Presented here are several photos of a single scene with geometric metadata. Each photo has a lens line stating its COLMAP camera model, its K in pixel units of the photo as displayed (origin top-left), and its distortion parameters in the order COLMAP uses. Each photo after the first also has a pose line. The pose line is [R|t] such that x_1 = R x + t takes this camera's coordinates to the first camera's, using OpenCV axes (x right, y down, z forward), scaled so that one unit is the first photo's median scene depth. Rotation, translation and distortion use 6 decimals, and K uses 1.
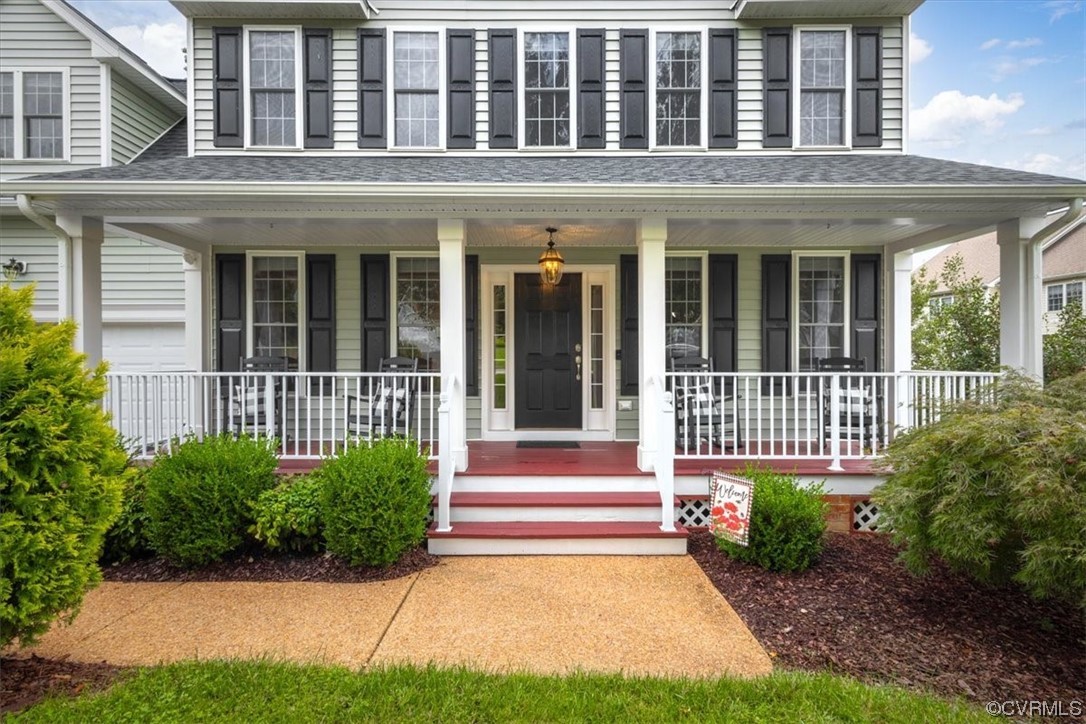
lens RADIAL K [[689.9, 0, 542.9], [0, 689.9, 335.8], [0, 0, 1]] dist [0.029574, 0.000121]
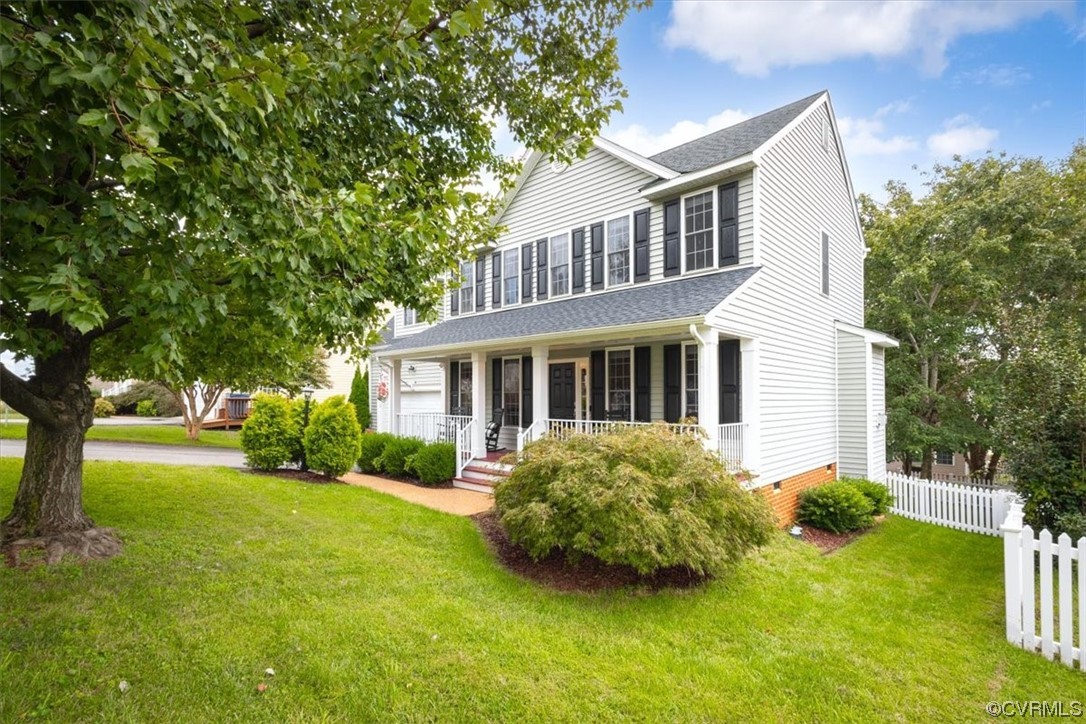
lens RADIAL K [[505.7, 0, 541.9], [0, 505.7, 366.1], [0, 0, 1]] dist [0.012430, -0.000646]
pose [[0.722976, -0.039666, -0.689733, 0.687836], [-0.004487, 0.998060, -0.062100, -0.000341], [0.690858, 0.047991, 0.721396, 0.000135]]
